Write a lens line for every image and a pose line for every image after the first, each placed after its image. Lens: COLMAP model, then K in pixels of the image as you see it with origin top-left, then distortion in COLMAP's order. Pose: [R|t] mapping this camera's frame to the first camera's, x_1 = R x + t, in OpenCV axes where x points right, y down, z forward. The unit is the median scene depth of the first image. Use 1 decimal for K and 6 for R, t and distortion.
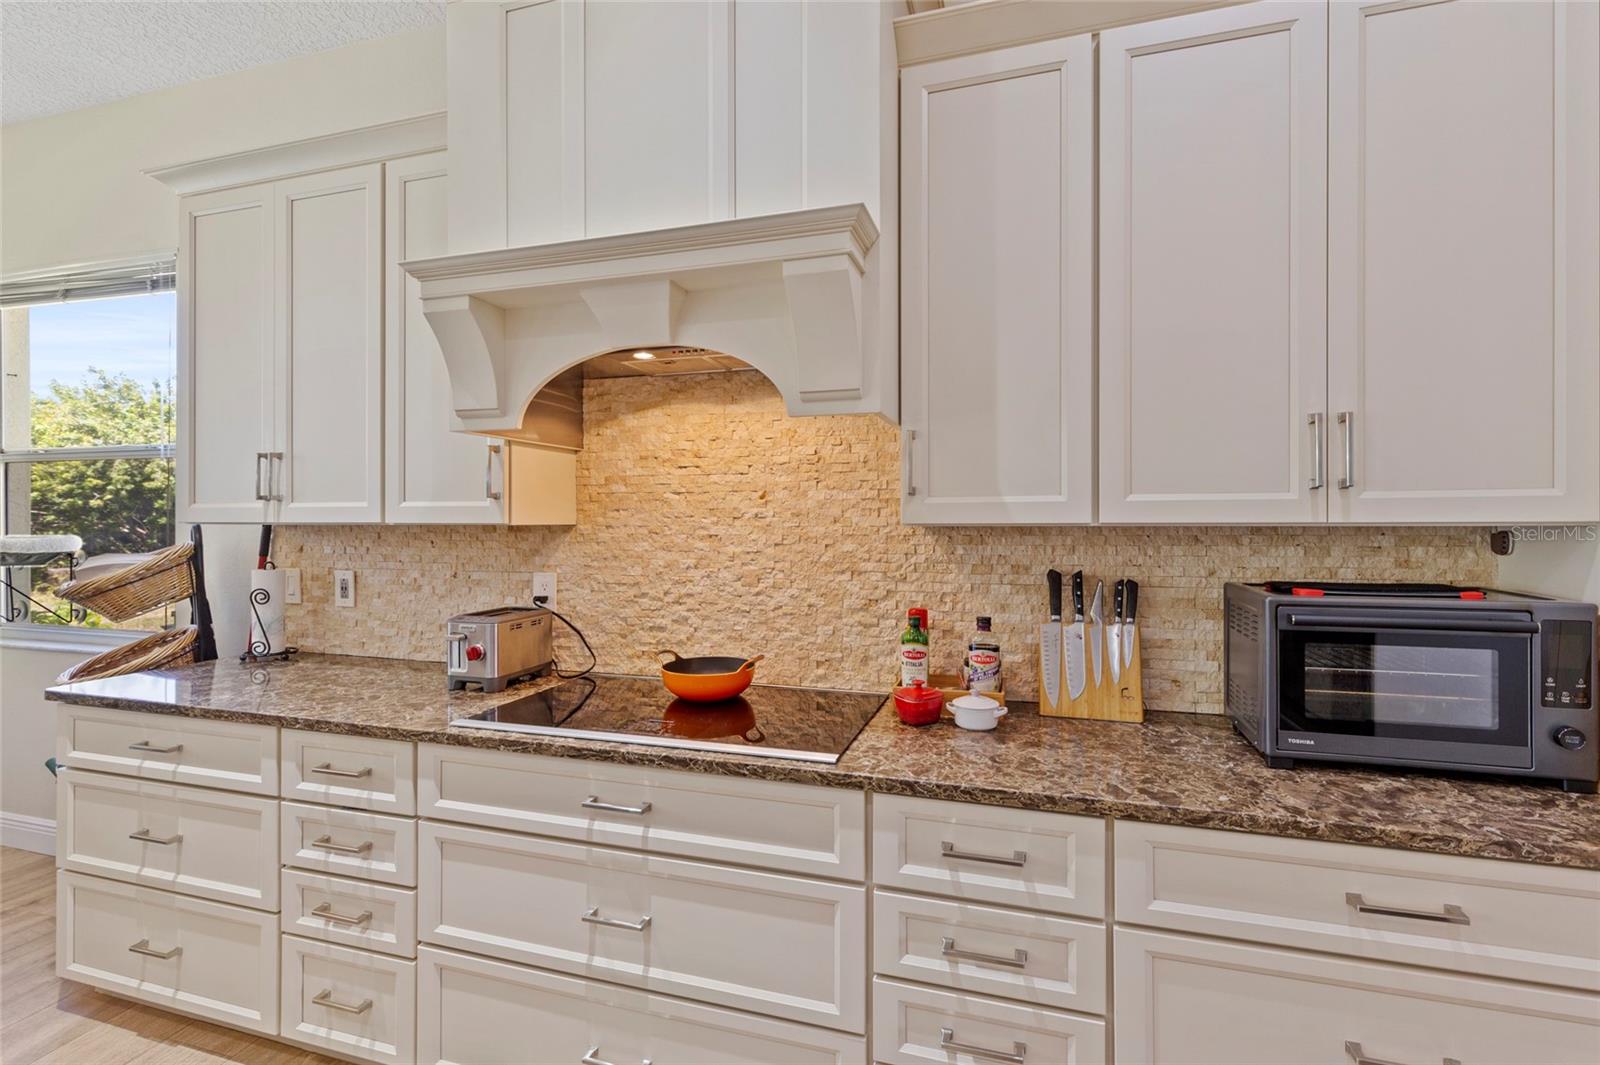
lens RADIAL K [[719.6, 0, 806.0], [0, 719.6, 521.6], [0, 0, 1]] dist [0.009261, 0.000131]
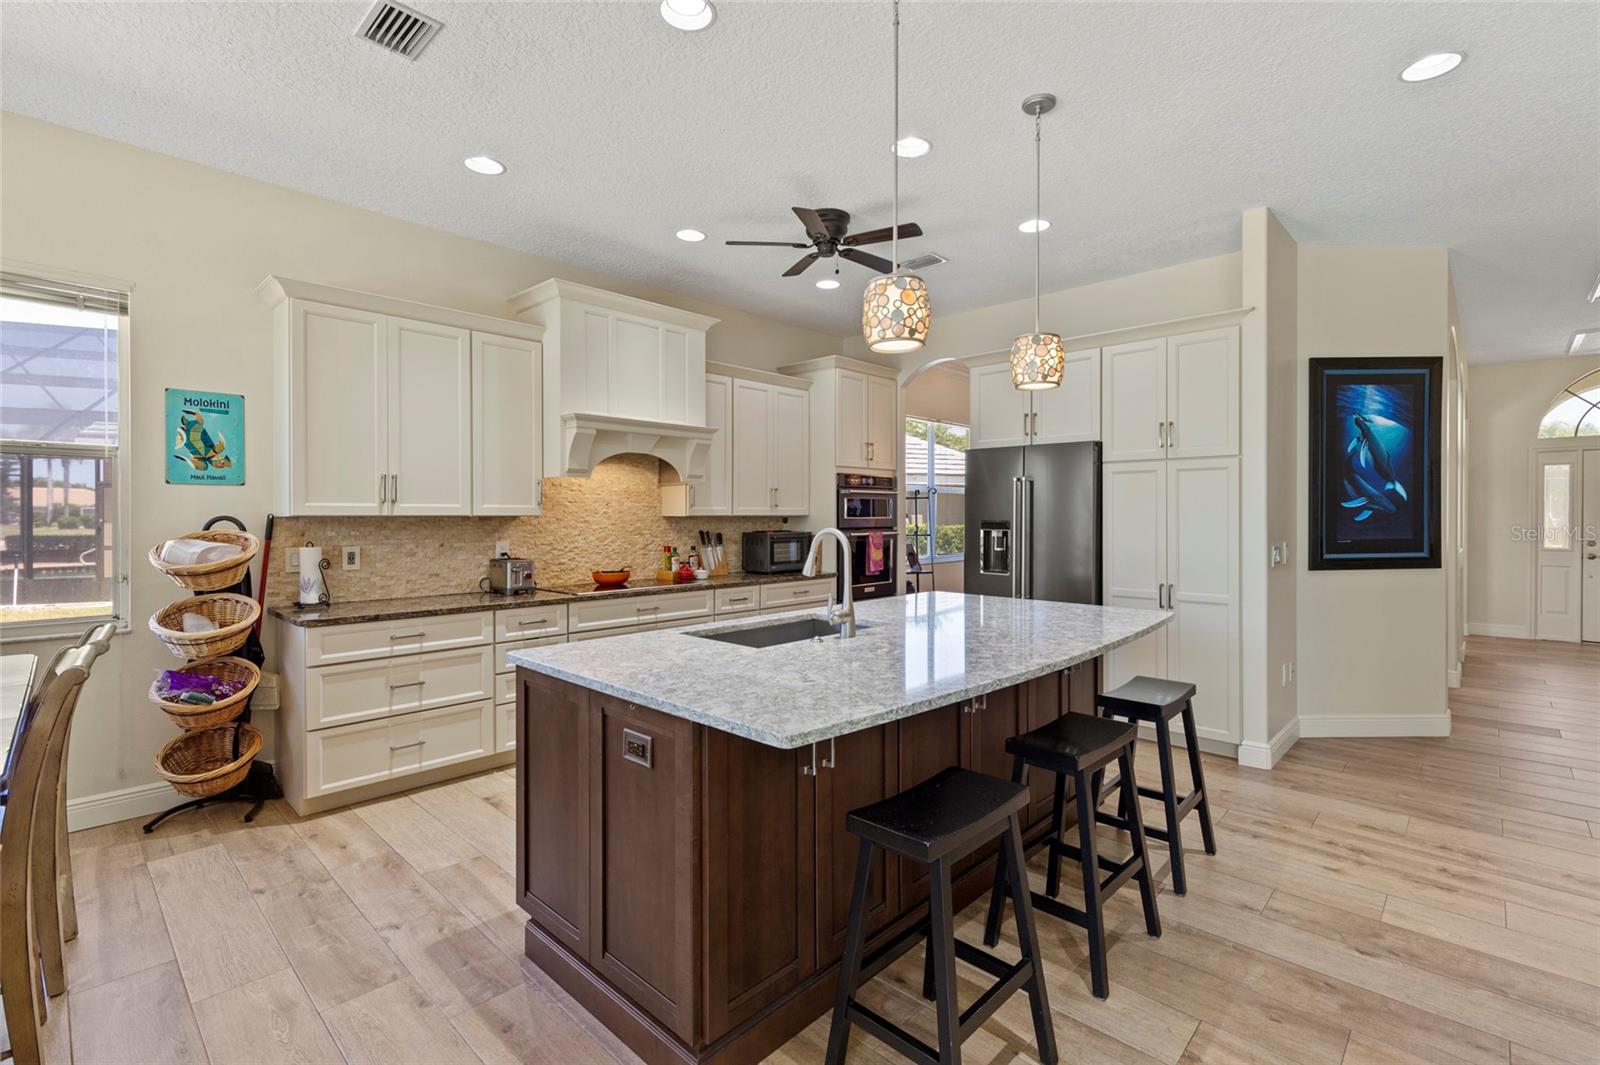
lens RADIAL K [[720.1, 0, 812.9], [0, 720.1, 516.3], [0, 0, 1]] dist [-0.000683, -0.000223]
pose [[0.441378, -0.001652, 0.897320, -1.985045], [-0.001613, 0.999995, 0.002634, -0.002762], [-0.897320, -0.002610, 0.441373, -0.702575]]
